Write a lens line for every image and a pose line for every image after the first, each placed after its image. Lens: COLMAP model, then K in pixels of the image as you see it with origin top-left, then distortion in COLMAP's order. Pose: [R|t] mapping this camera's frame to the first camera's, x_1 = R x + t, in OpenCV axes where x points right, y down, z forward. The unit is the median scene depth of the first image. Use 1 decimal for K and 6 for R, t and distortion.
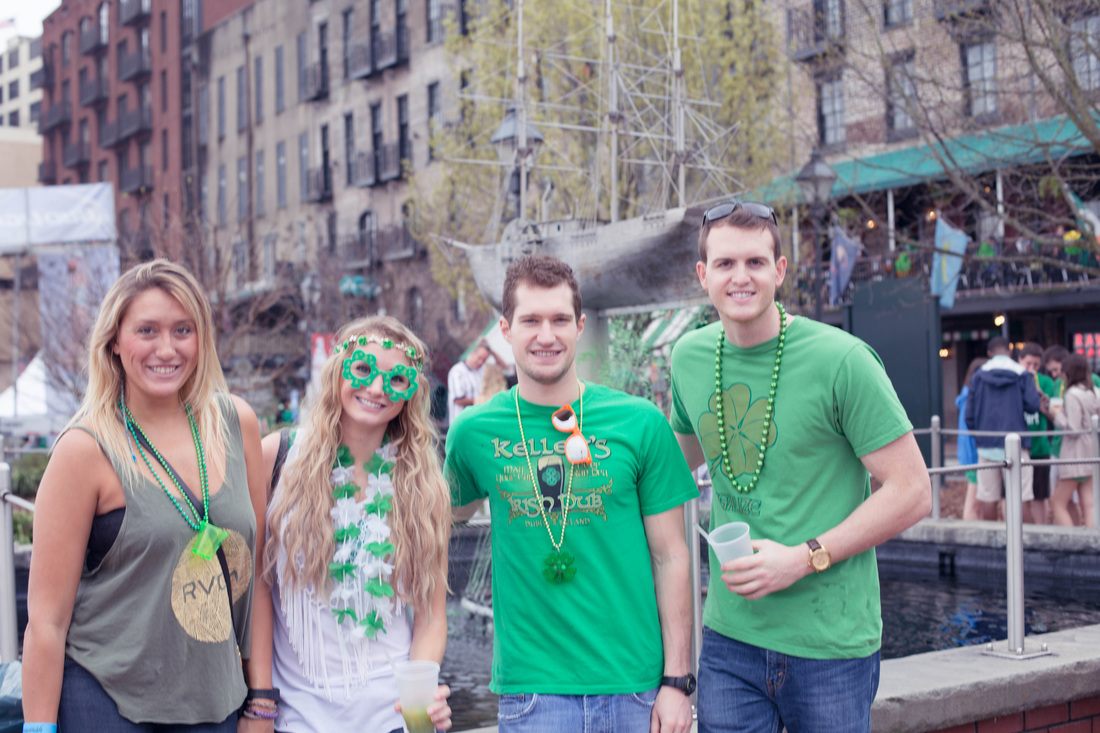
lens RADIAL K [[1574.6, 0, 548.9], [0, 1574.6, 371.3], [0, 0, 1]] dist [-0.165065, 0.000000]
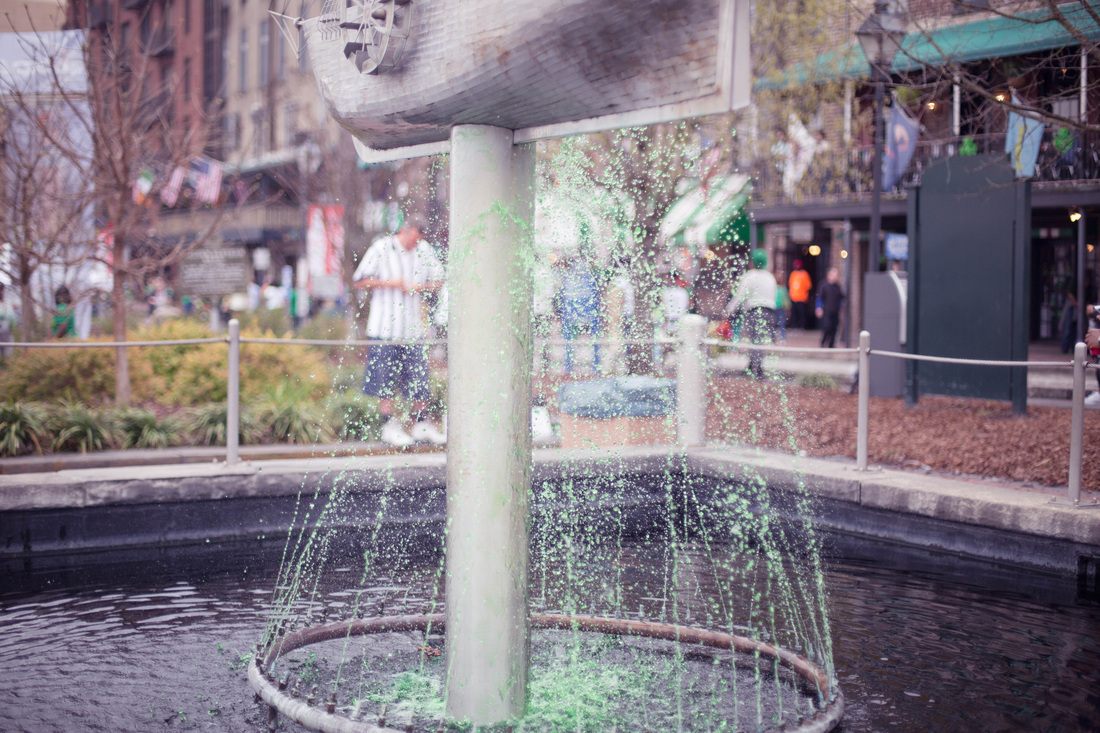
lens RADIAL K [[1574.6, 0, 549.0], [0, 1574.6, 361.5], [0, 0, 1]] dist [-0.165065, 0.000000]
pose [[0.999046, 0.037438, -0.022472, 0.012614], [-0.035851, 0.997087, 0.067327, 0.000756], [0.024927, -0.066457, 0.997478, 0.101765]]
